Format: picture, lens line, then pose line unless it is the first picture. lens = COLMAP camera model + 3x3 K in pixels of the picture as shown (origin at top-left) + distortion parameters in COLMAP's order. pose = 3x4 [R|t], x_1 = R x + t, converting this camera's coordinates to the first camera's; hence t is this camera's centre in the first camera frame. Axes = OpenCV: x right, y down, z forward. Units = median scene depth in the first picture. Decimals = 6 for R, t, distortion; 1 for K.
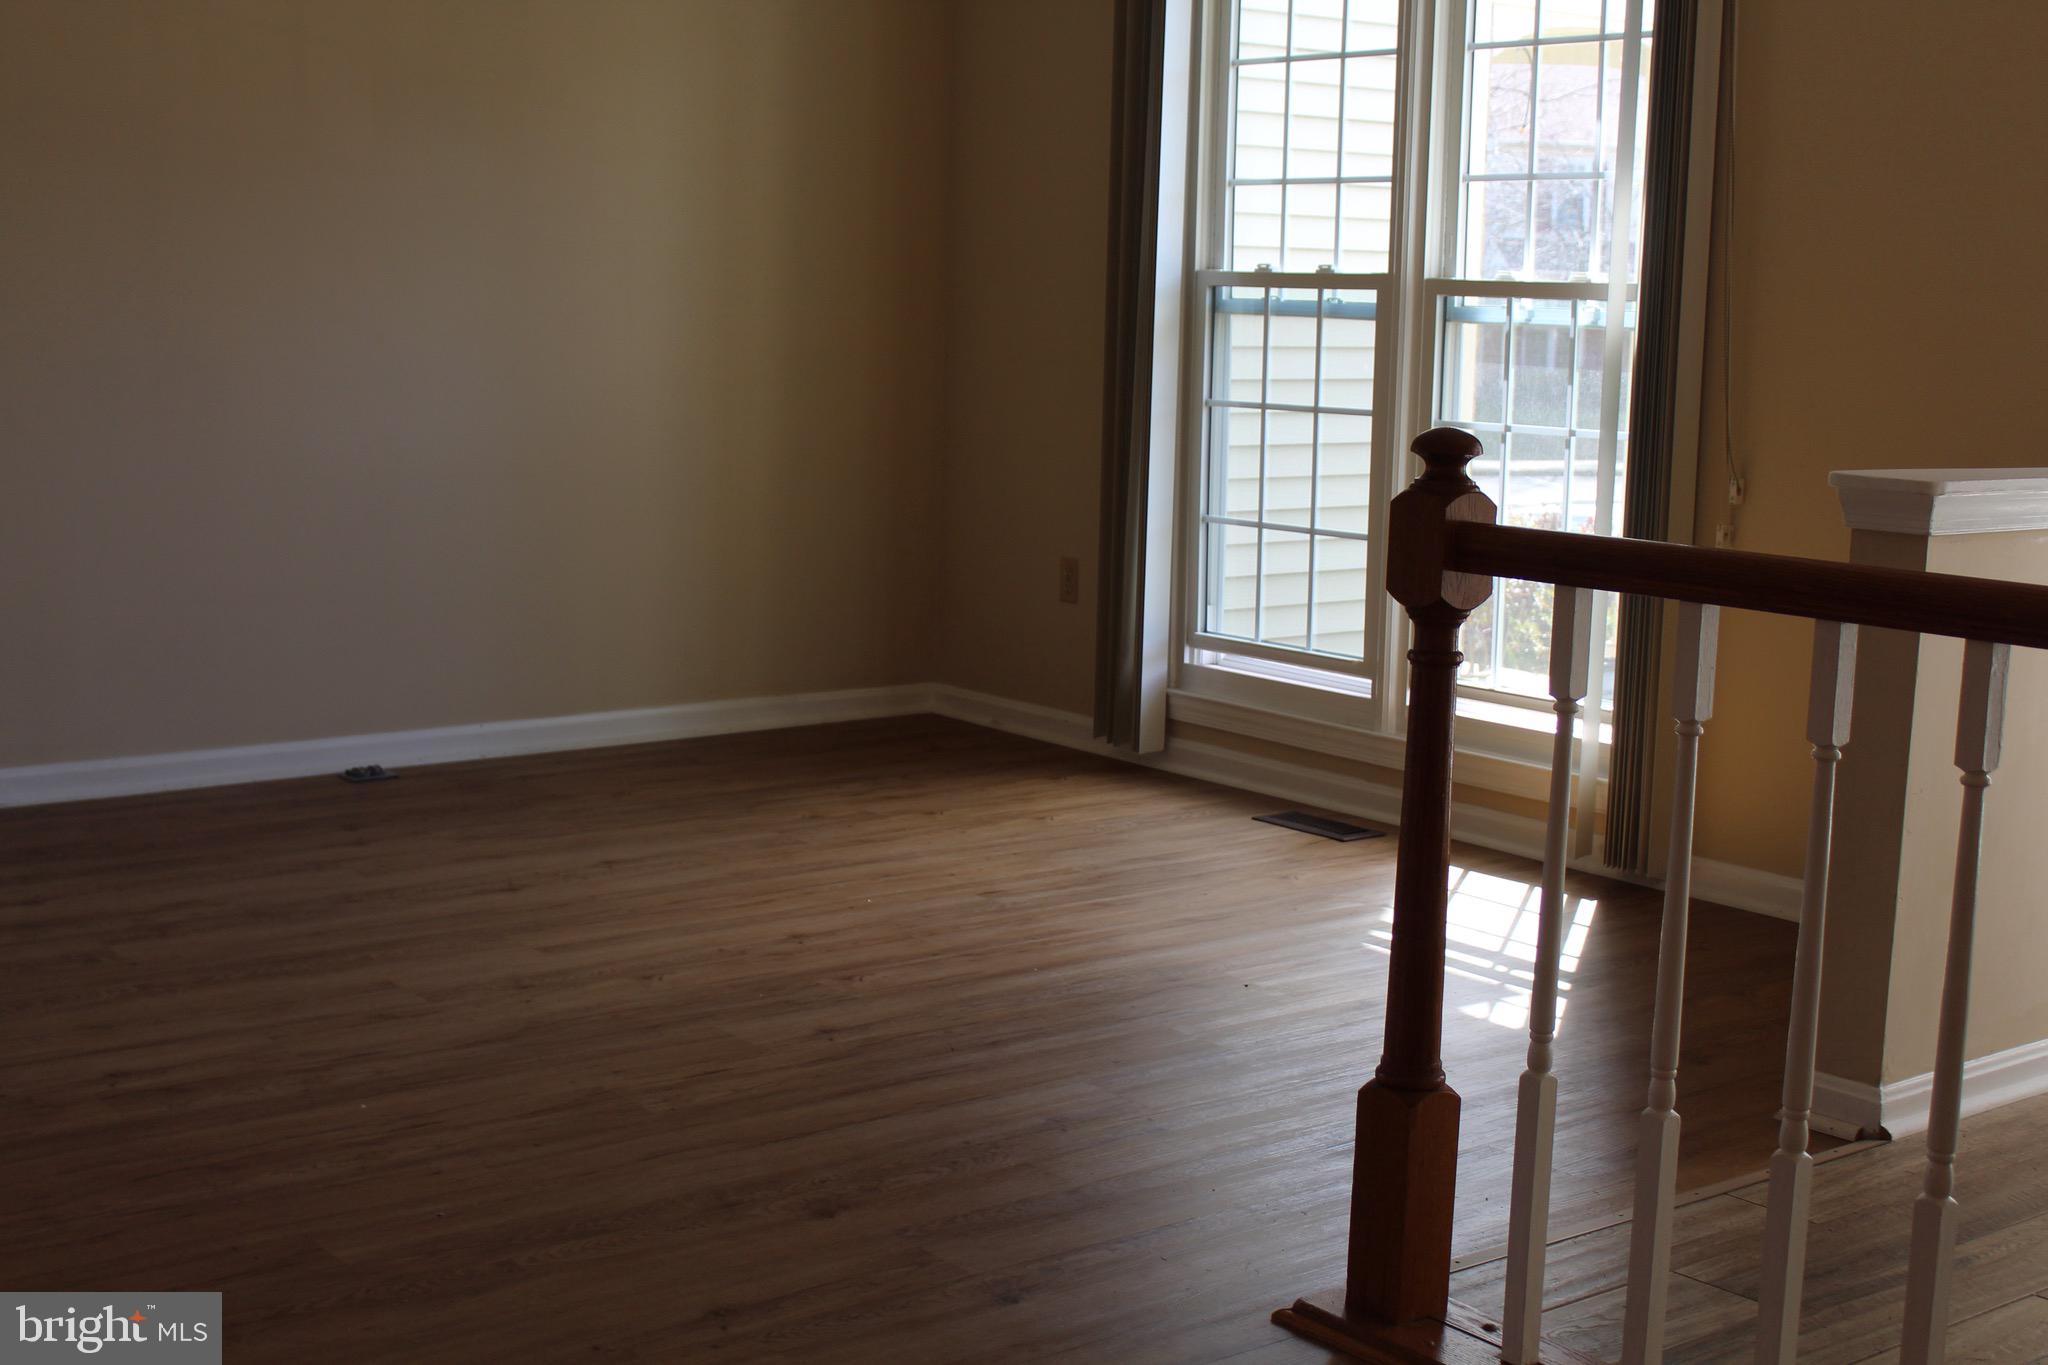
lens RADIAL K [[2710.3, 0, 1028.3], [0, 2710.3, 668.6], [0, 0, 1]] dist [-0.083364, 0.195280]
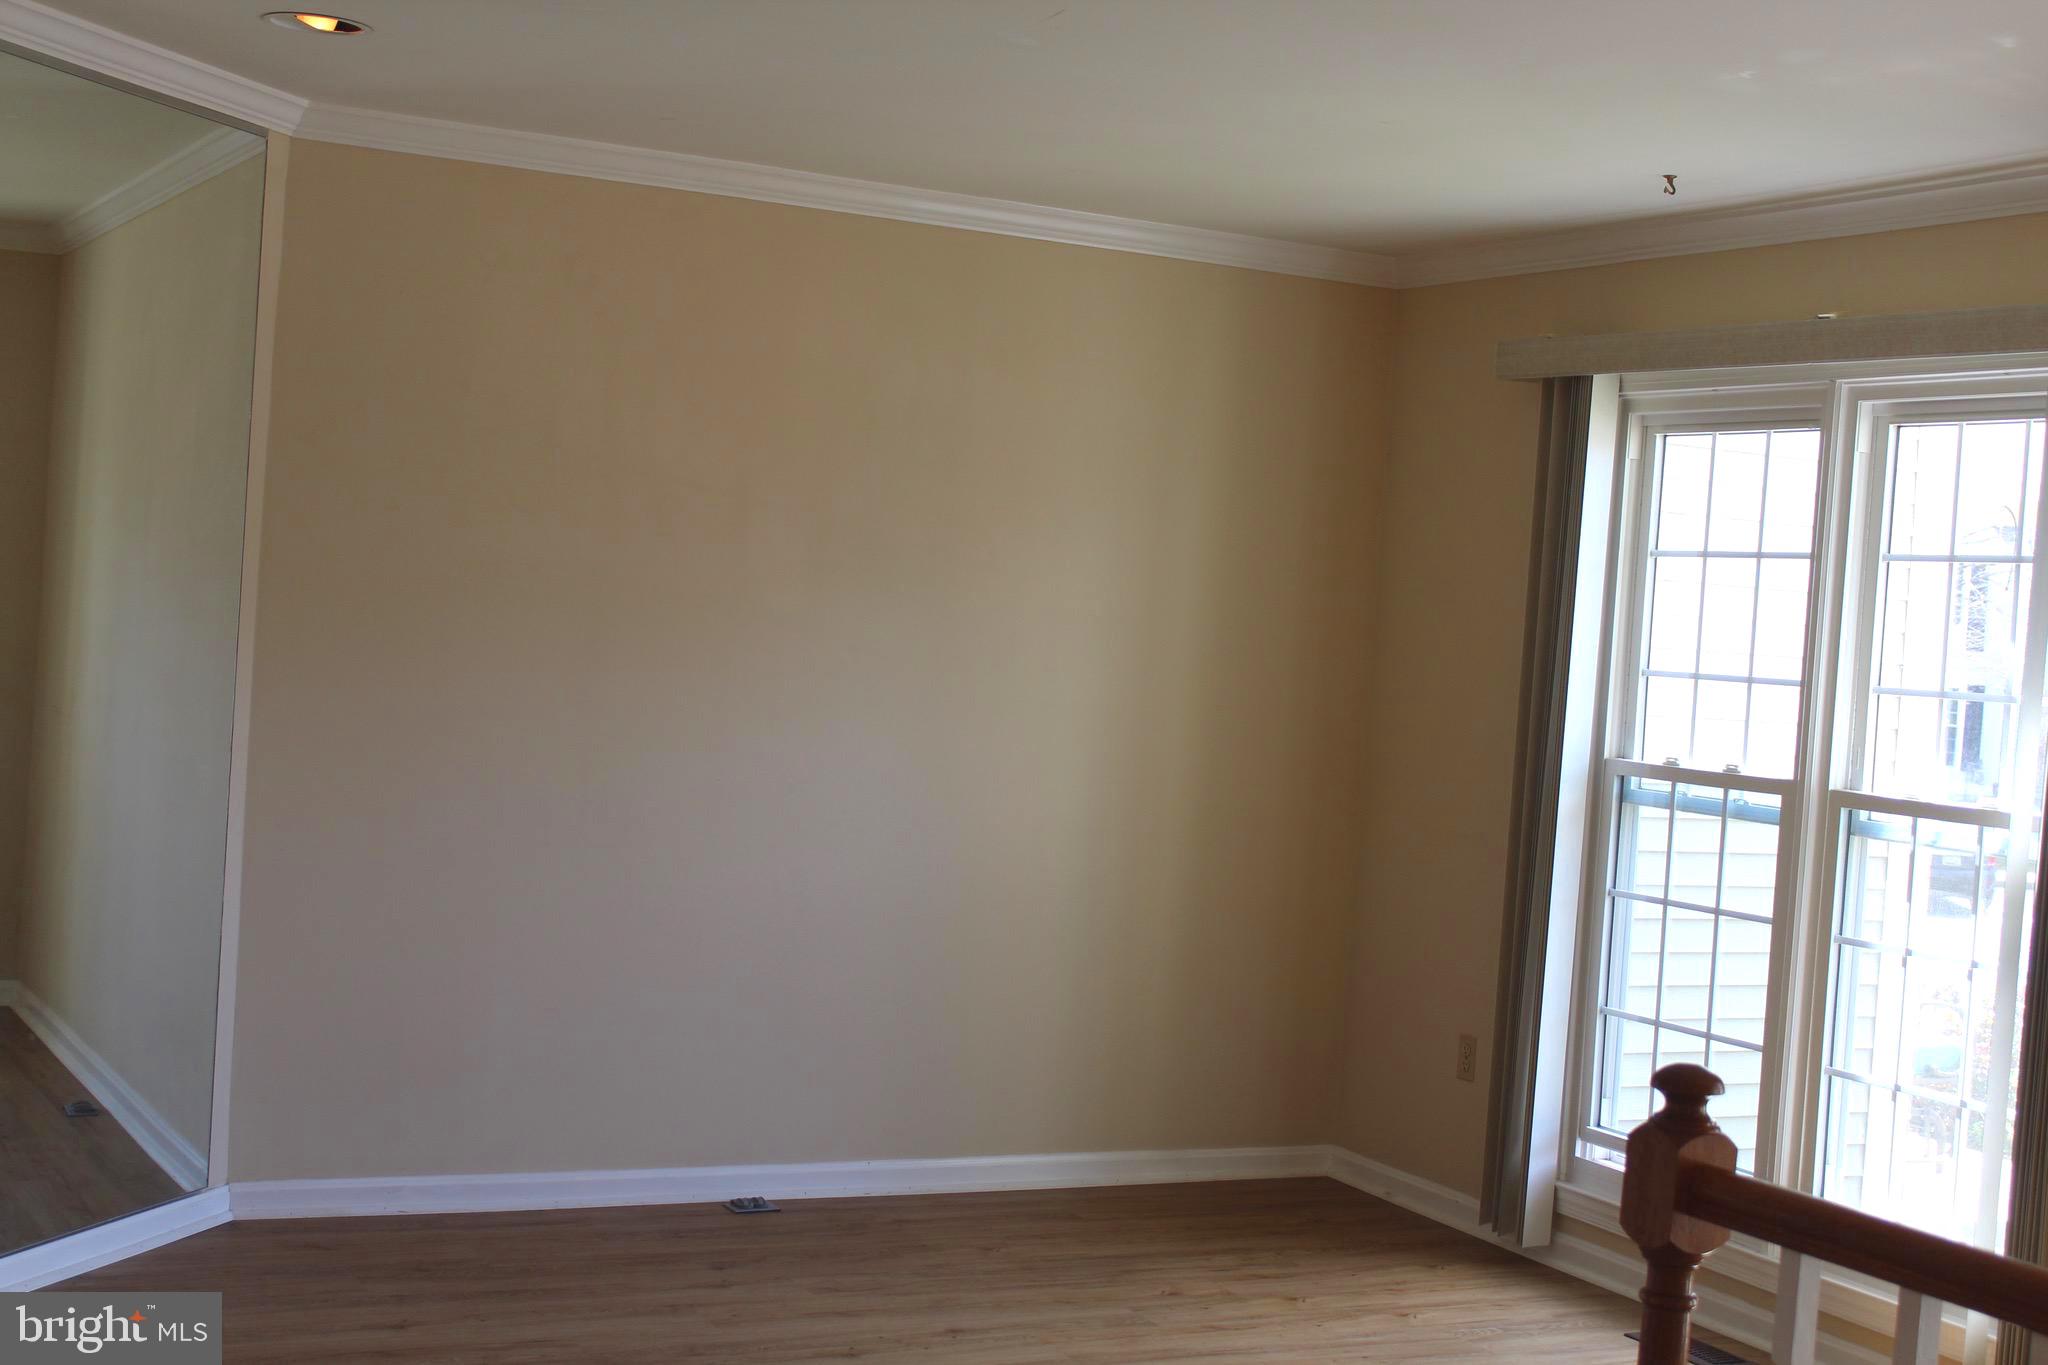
lens RADIAL K [[2710.3, 0, 1028.3], [0, 2710.3, 668.6], [0, 0, 1]] dist [-0.083364, 0.195280]
pose [[0.979227, 0.048382, -0.196913, 0.050482], [-0.073697, 0.989625, -0.123335, -0.044232], [0.188903, 0.135285, 0.972632, -0.004044]]
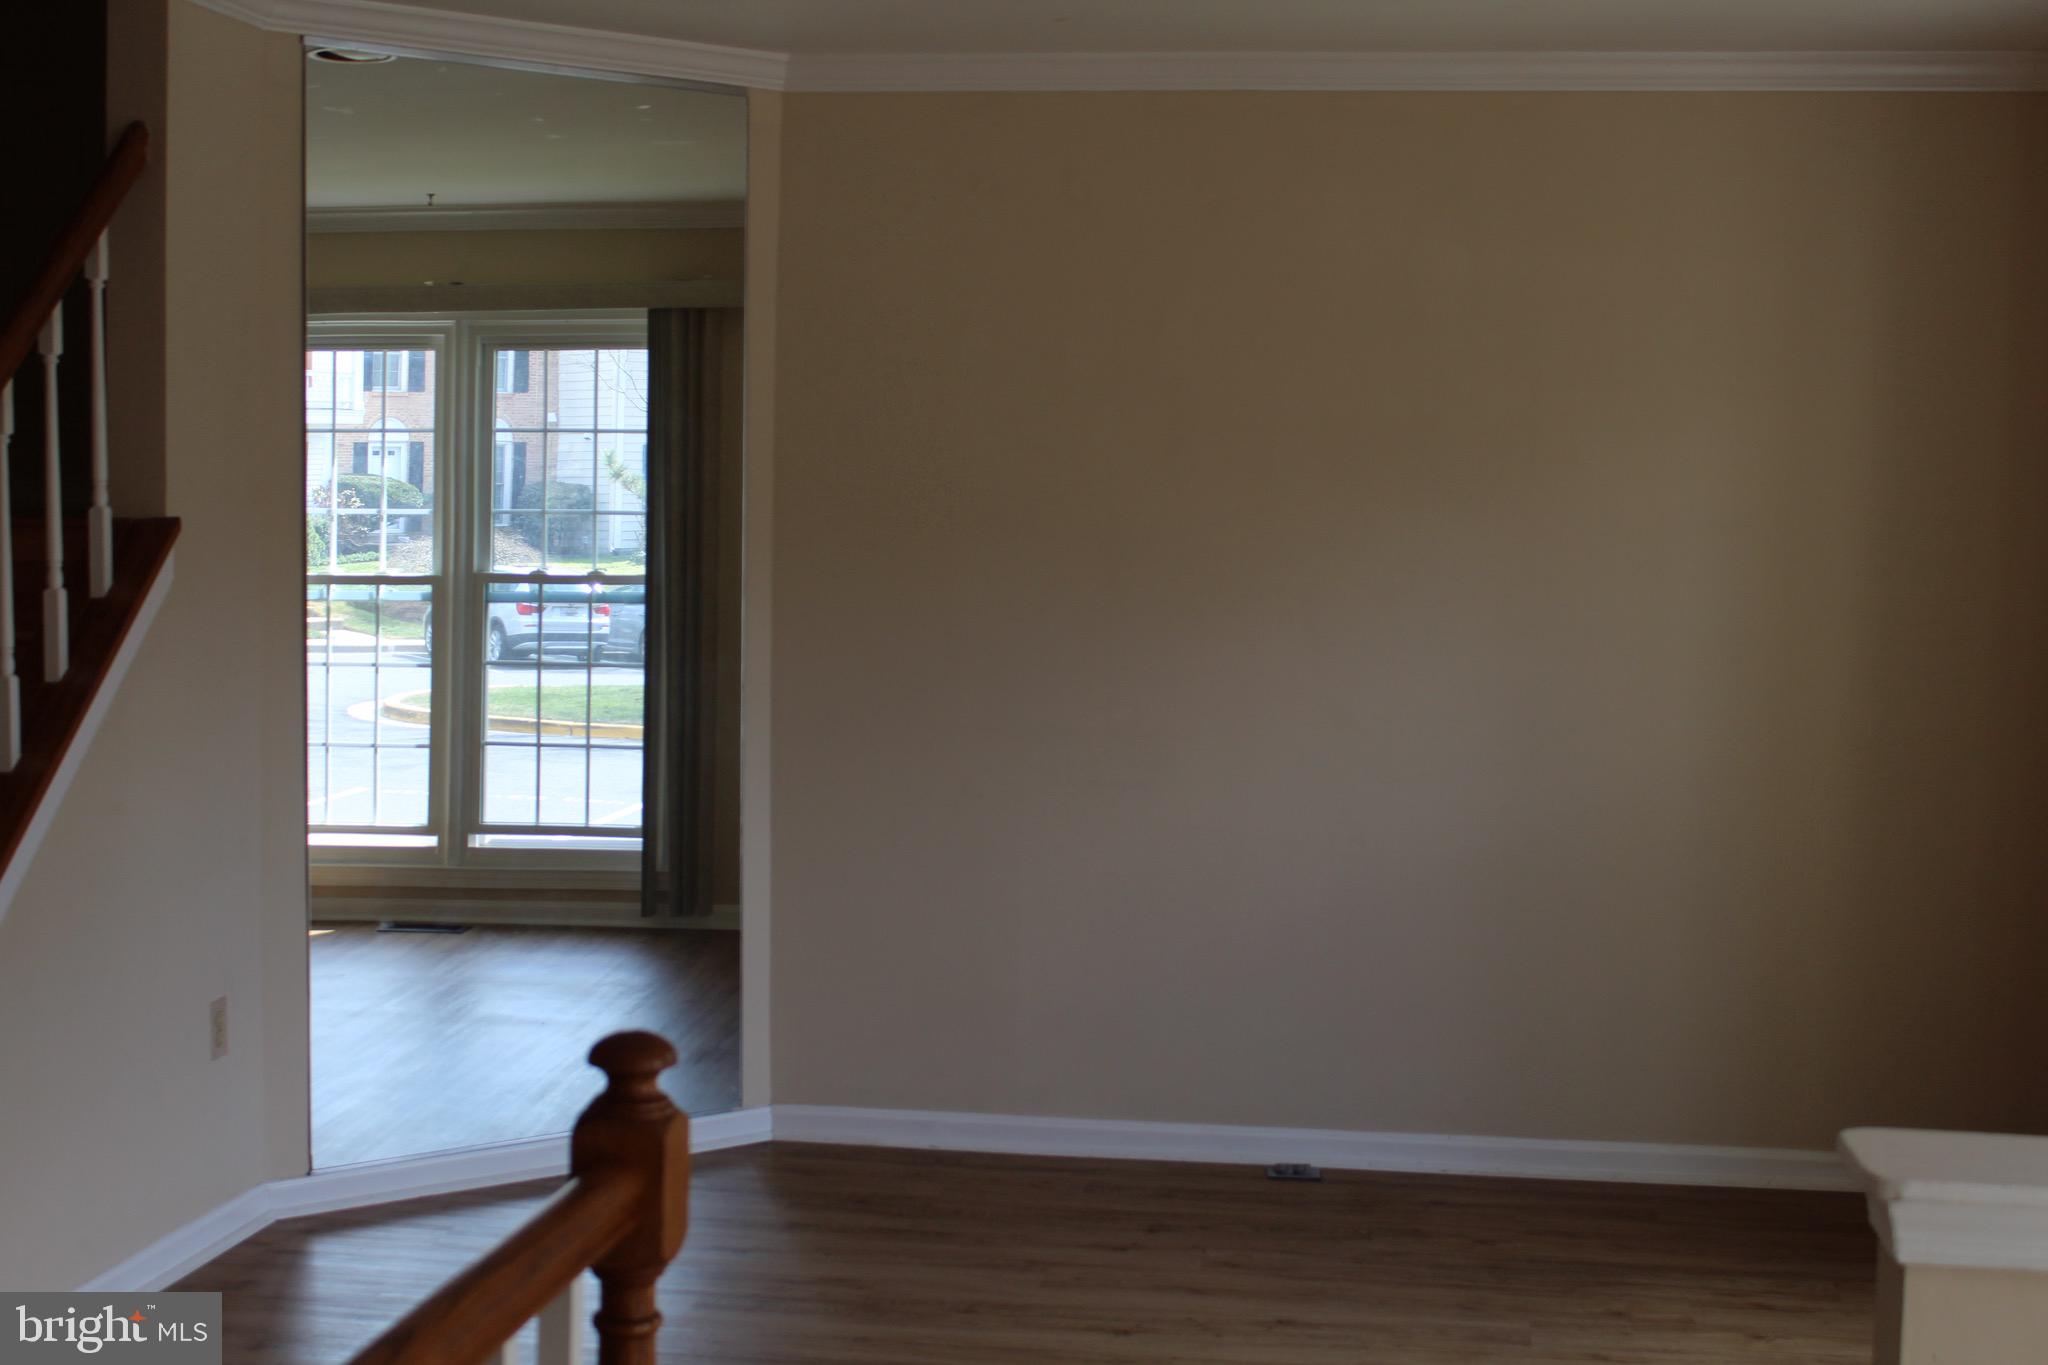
lens RADIAL K [[2710.2, 0, 1024.0], [0, 2710.2, 682.5], [0, 0, 1]] dist [-0.052173, 0.057084]
pose [[0.690051, 0.039328, -0.722691, 0.377804], [-0.104933, 0.993409, -0.046134, -0.079364], [0.716113, 0.107669, 0.689630, 0.256113]]
